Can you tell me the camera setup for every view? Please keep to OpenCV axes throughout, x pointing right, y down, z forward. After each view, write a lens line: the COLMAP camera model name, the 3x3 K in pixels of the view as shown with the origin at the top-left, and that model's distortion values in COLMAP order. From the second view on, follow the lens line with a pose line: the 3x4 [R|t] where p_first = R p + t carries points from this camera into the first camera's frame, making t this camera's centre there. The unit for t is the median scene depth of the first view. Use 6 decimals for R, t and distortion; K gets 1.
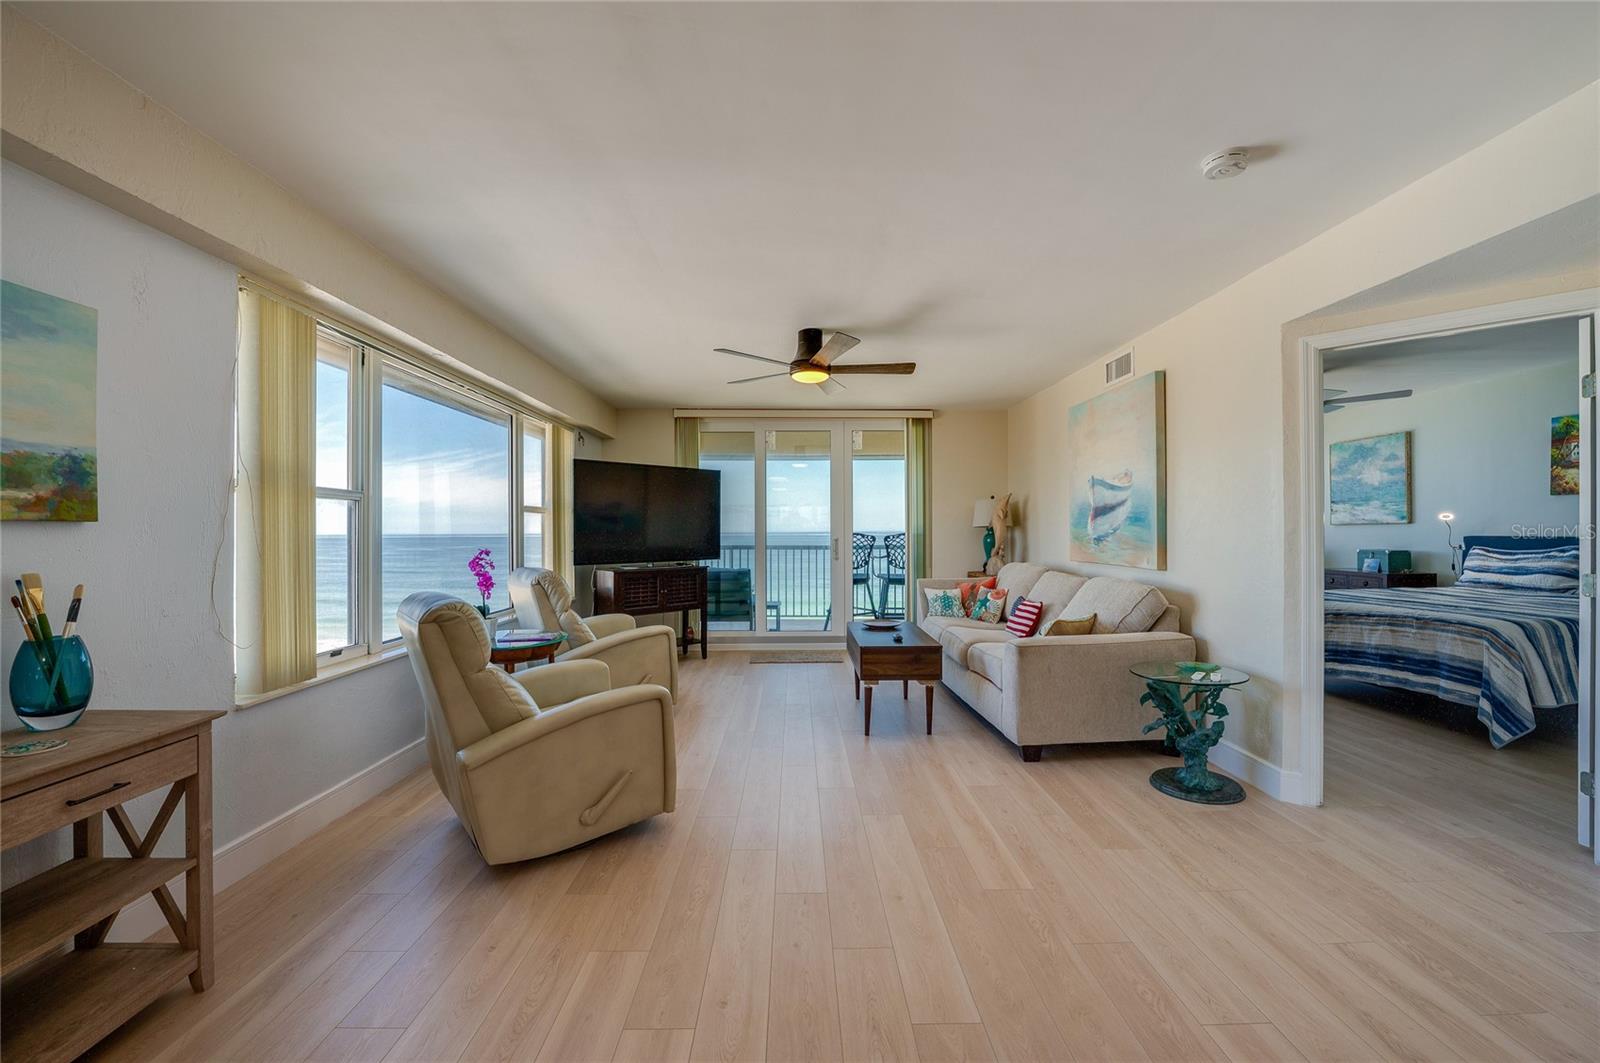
lens RADIAL K [[655.1, 0, 792.3], [0, 655.1, 526.6], [0, 0, 1]] dist [-0.002565, -0.000457]
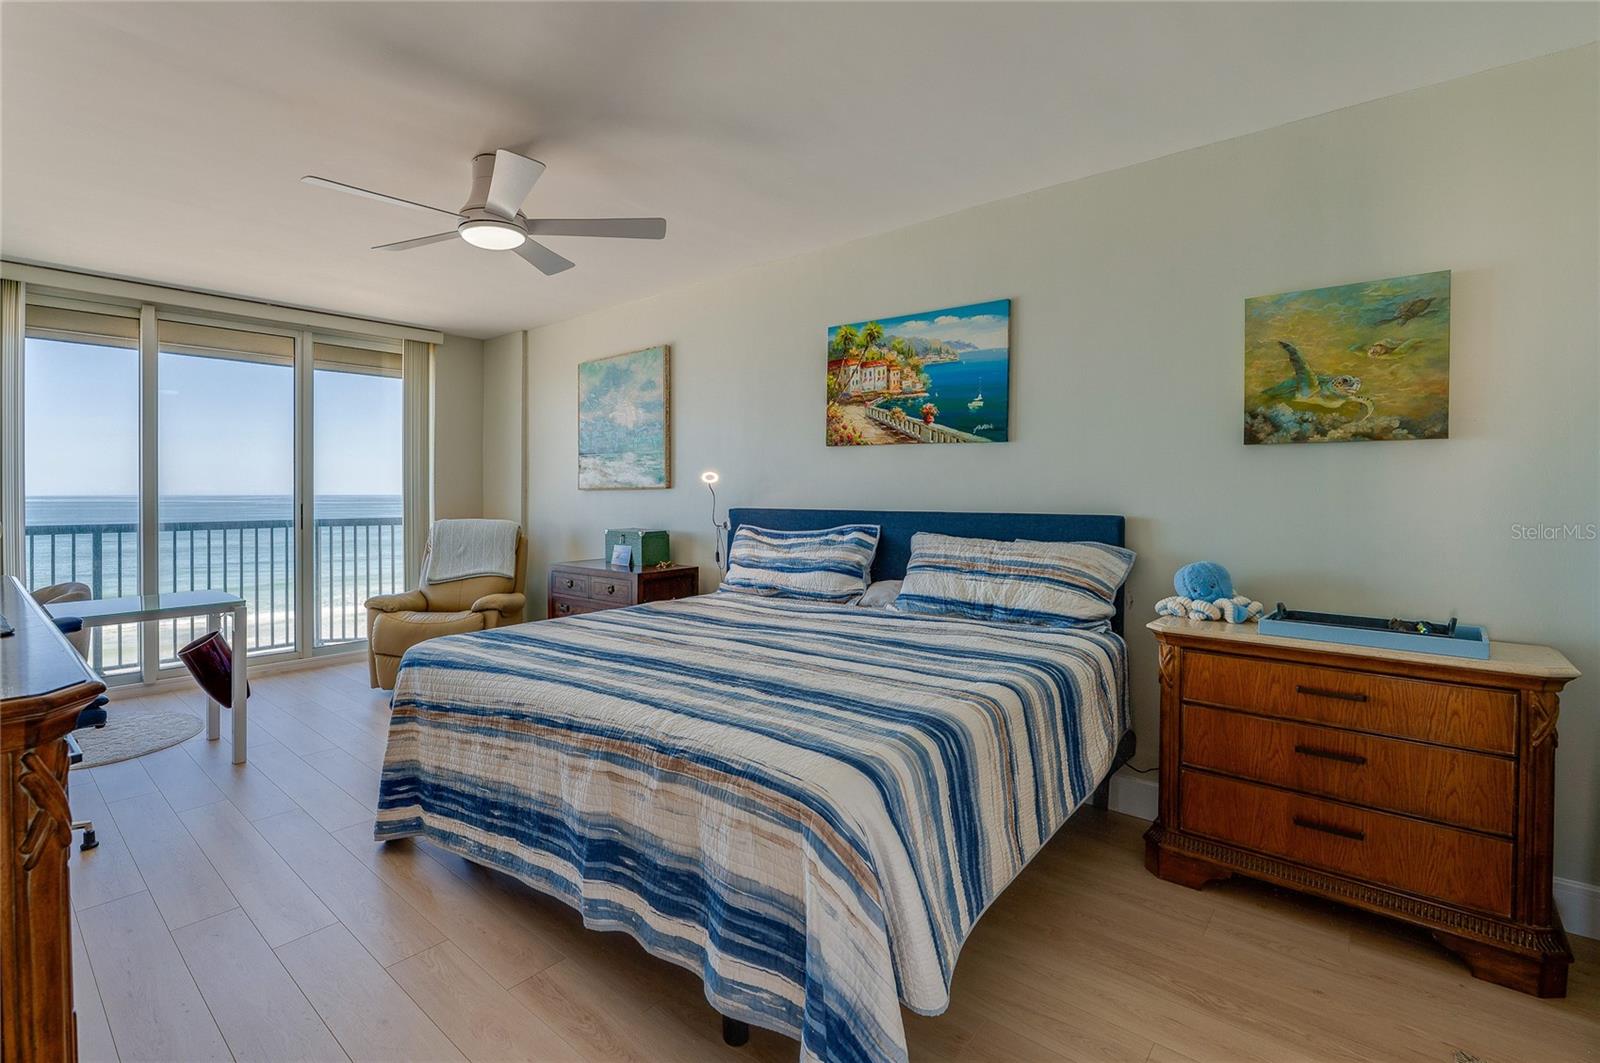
lens RADIAL K [[655.1, 0, 792.3], [0, 655.1, 526.6], [0, 0, 1]] dist [-0.002565, -0.000457]
pose [[0.604057, -0.032515, 0.796277, 0.543860], [-0.009938, 0.998782, 0.048323, 0.000461], [-0.796879, -0.037103, 0.602999, 0.553174]]
